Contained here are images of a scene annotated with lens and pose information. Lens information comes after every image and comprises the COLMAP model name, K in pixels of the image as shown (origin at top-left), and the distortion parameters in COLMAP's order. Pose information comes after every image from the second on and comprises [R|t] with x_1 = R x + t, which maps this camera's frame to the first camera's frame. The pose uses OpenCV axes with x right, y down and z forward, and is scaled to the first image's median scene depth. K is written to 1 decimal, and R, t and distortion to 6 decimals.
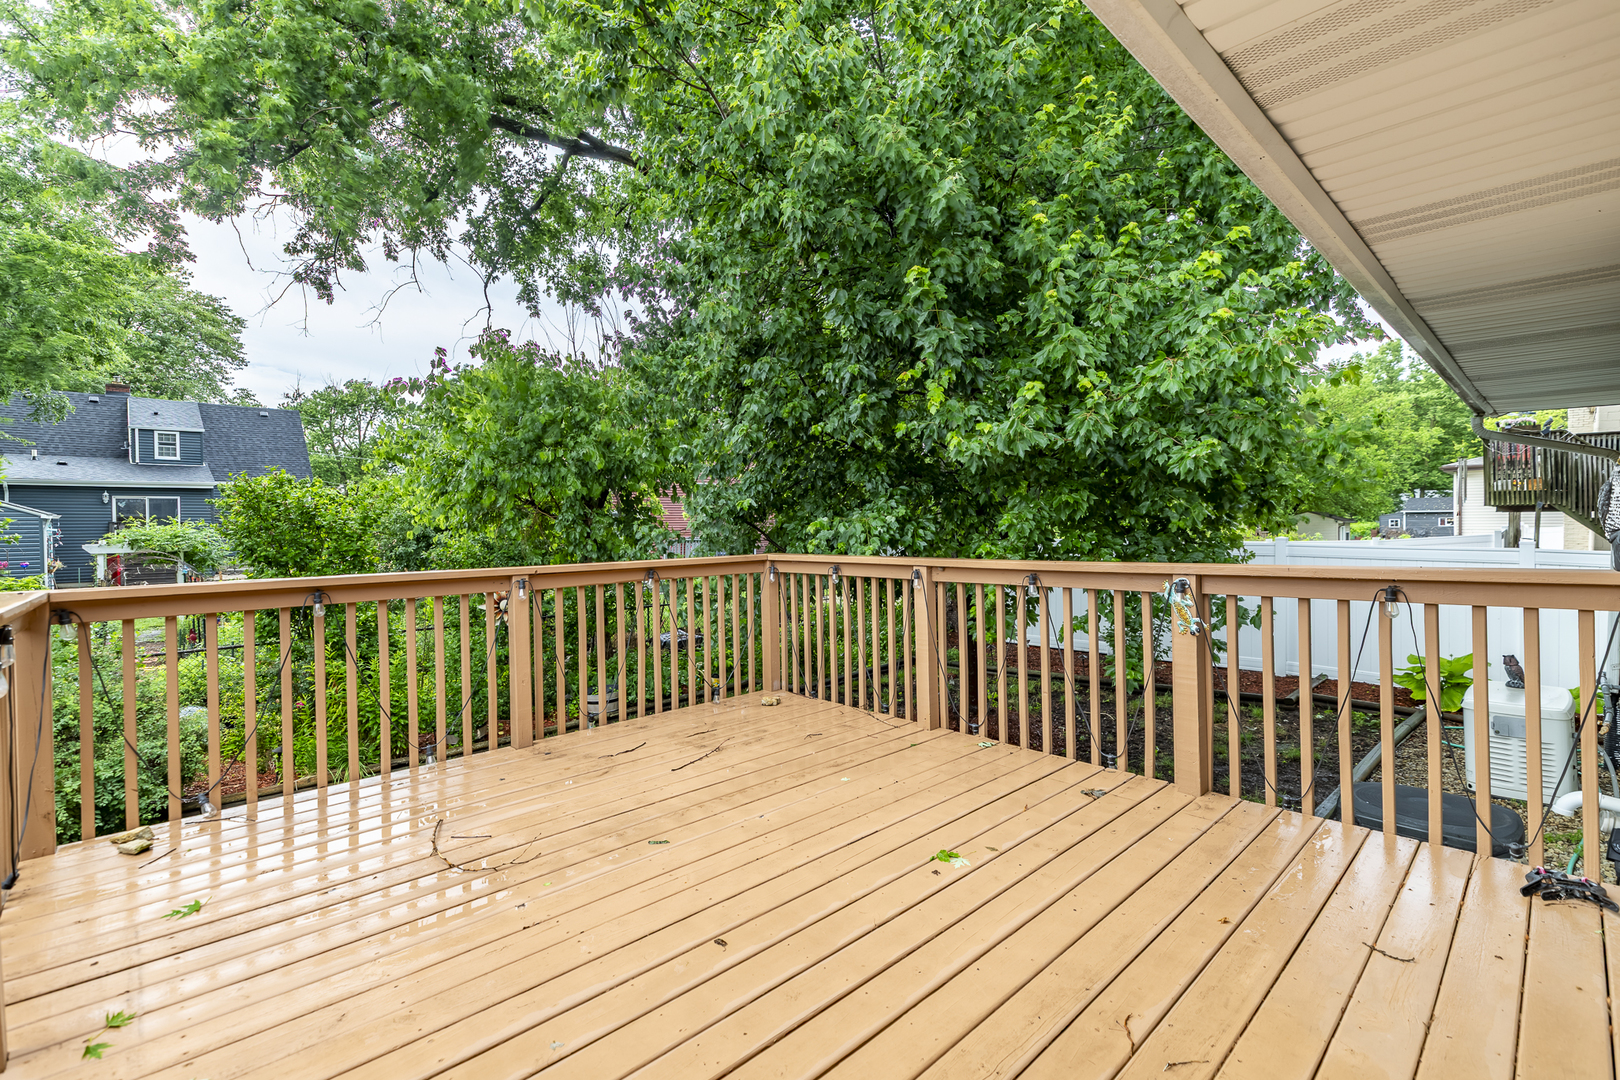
lens RADIAL K [[721.7, 0, 816.3], [0, 721.7, 529.9], [0, 0, 1]] dist [0.002857, -0.001362]
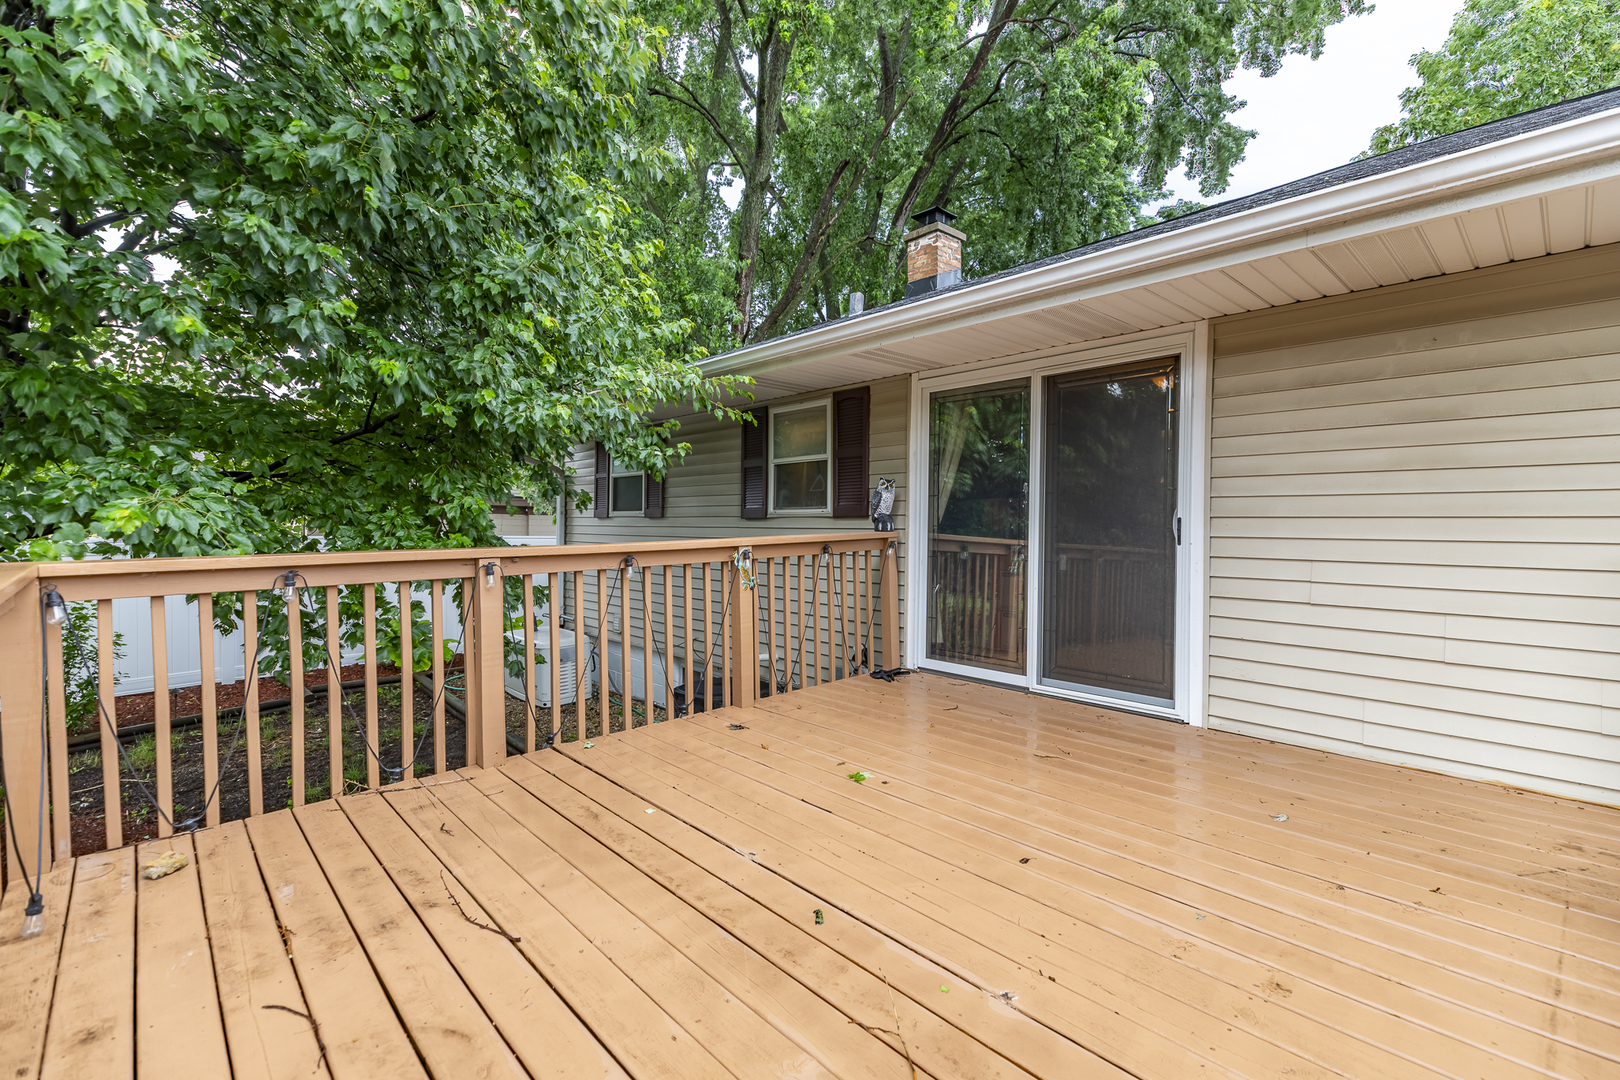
lens RADIAL K [[721.7, 0, 817.3], [0, 721.7, 540.6], [0, 0, 1]] dist [0.002857, -0.001362]
pose [[-0.000379, -0.029941, 0.999552, -0.423511], [0.002230, 0.999549, 0.029942, 0.006835], [-0.999997, 0.002240, -0.000312, 0.442154]]
